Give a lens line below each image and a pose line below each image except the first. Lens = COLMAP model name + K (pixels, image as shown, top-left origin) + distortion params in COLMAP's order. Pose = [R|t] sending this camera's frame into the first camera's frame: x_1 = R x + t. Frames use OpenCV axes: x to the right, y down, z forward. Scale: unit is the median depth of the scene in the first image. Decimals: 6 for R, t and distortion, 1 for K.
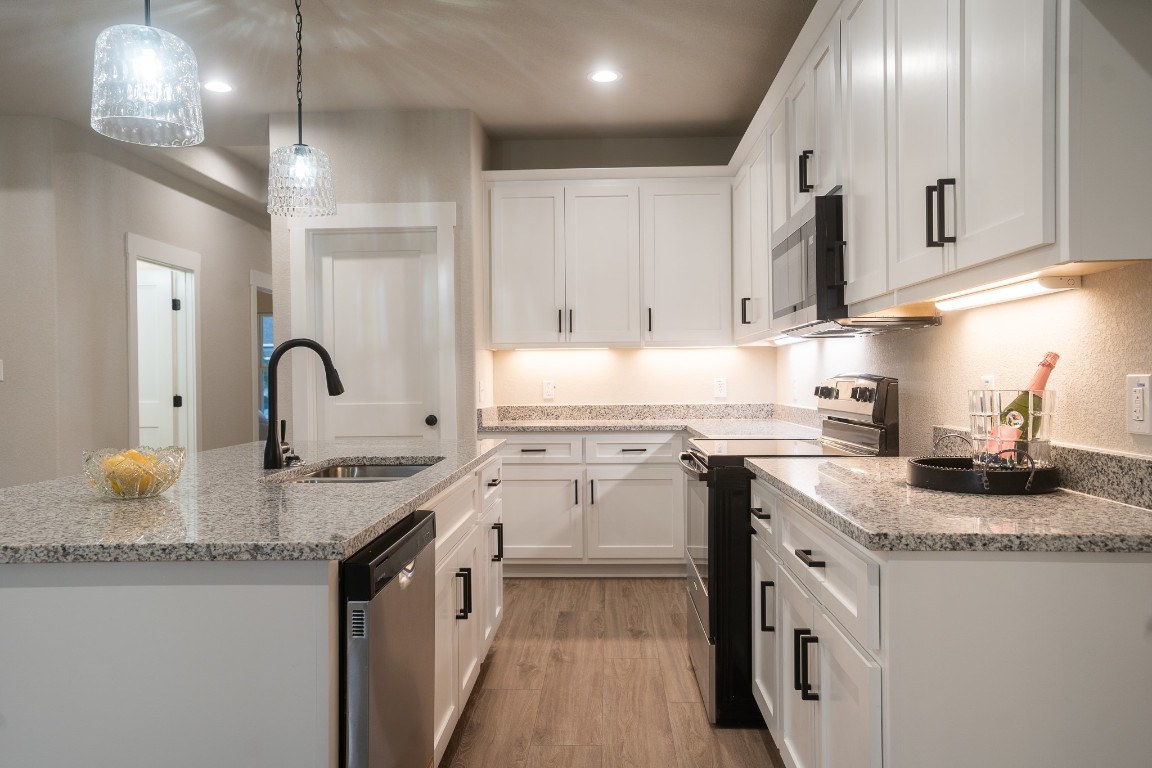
lens RADIAL K [[831.1, 0, 576.0], [0, 831.1, 384.0], [0, 0, 1]] dist [0.001950, 0.001263]
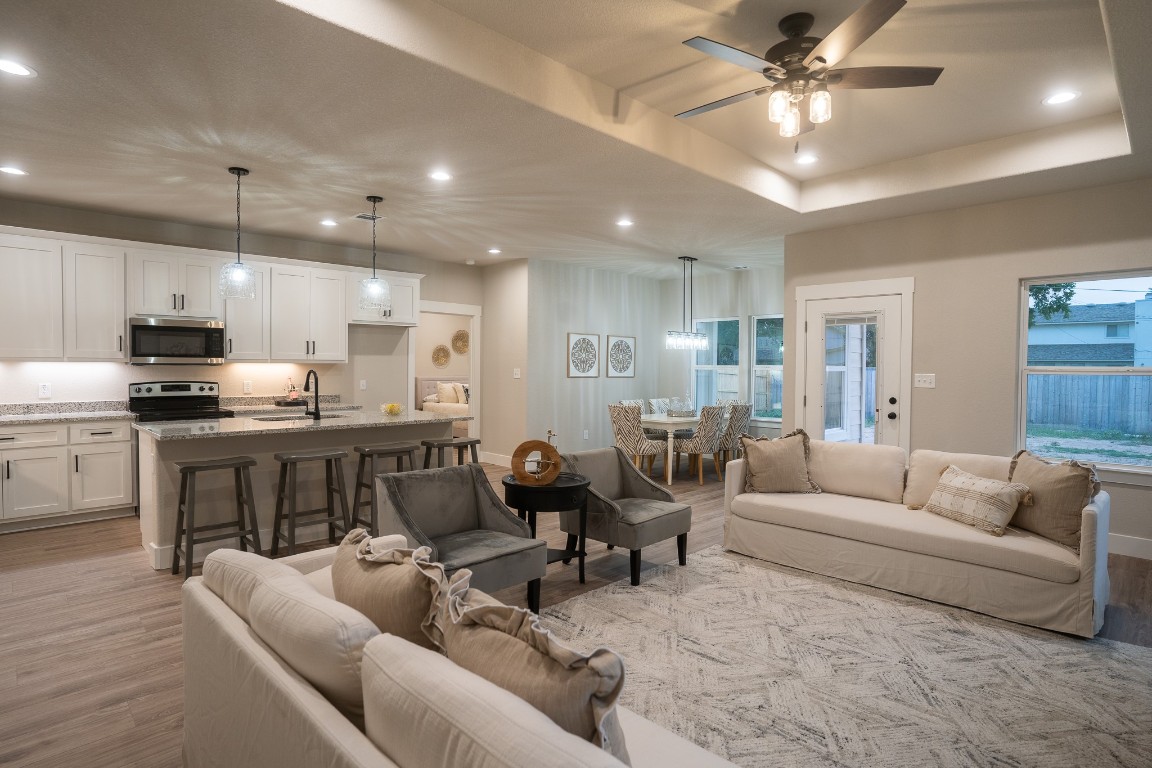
lens RADIAL K [[603.1, 0, 575.0], [0, 603.1, 381.9], [0, 0, 1]] dist [-0.063126, 0.036190]
pose [[-0.731936, -0.010762, 0.681288, -1.183424], [0.006875, 0.999708, 0.023178, -0.028591], [-0.681339, 0.021648, -0.731648, 0.960844]]
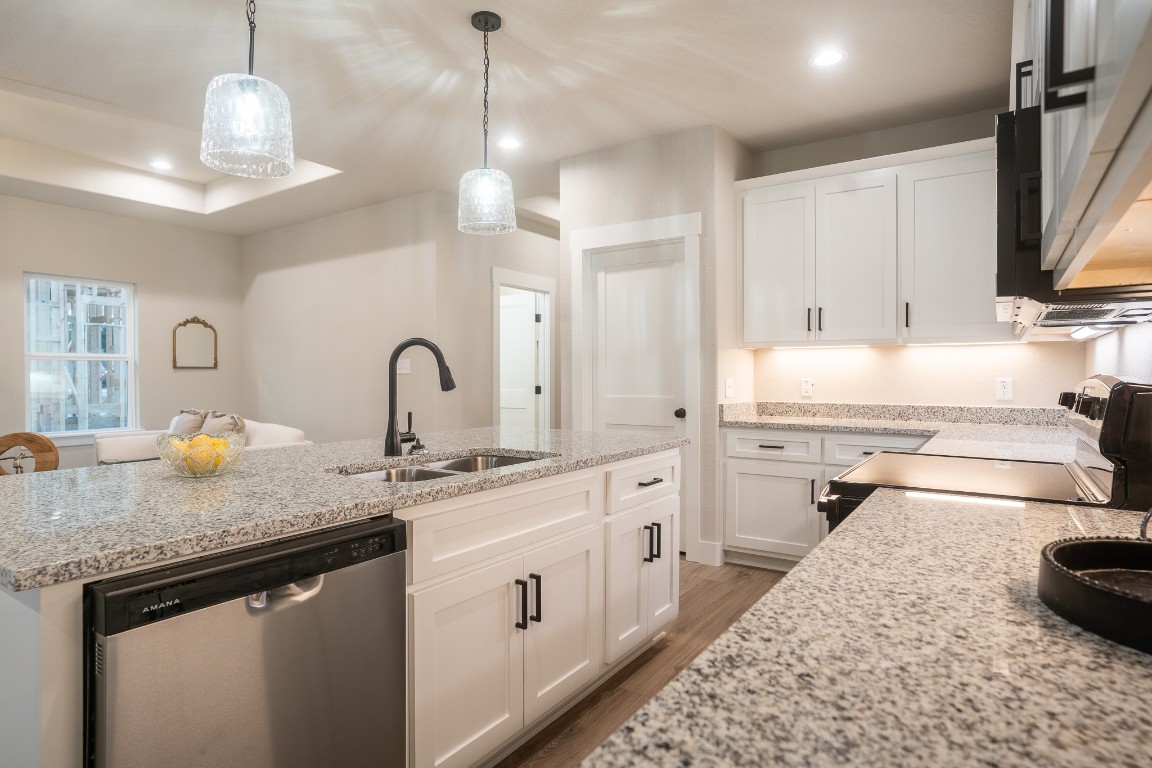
lens RADIAL K [[634.8, 0, 576.0], [0, 634.8, 384.0], [0, 0, 1]] dist [-0.054630, 0.043556]
pose [[0.852232, 0.017818, -0.522861, 0.148028], [-0.012961, 0.999832, 0.012946, -0.004110], [0.523004, -0.004256, 0.852319, 0.213416]]
